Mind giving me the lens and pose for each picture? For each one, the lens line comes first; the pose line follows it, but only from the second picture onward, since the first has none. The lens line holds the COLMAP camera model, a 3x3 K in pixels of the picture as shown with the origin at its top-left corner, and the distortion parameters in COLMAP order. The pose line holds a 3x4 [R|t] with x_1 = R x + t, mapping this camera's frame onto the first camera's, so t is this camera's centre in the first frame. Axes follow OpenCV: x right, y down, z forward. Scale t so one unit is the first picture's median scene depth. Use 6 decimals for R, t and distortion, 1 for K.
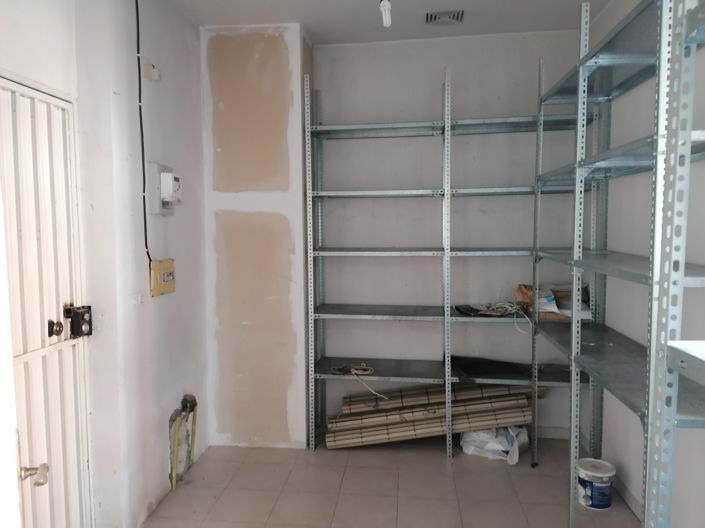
lens RADIAL K [[536.3, 0, 352.2], [0, 536.3, 262.5], [0, 0, 1]] dist [0.083986, -0.082559]
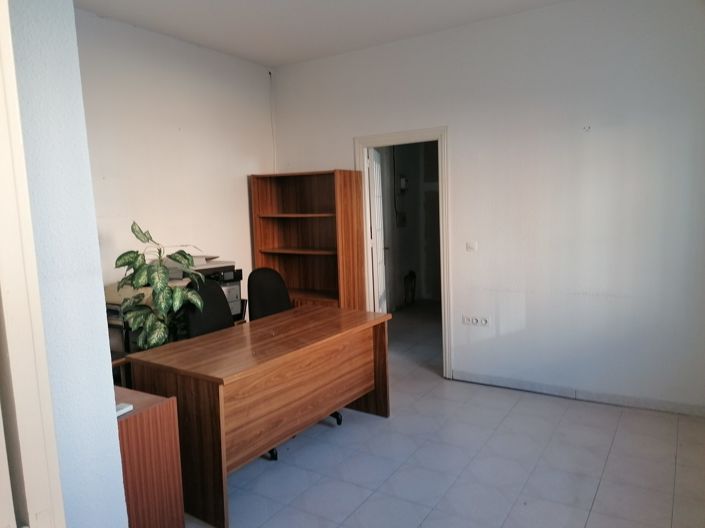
lens RADIAL K [[536.3, 0, 352.8], [0, 536.3, 264.7], [0, 0, 1]] dist [0.083986, -0.082559]
pose [[0.902674, 0.019802, -0.429870, 0.480132], [0.003730, 0.998543, 0.053830, 0.091918], [0.430309, -0.050194, 0.901285, -1.244657]]
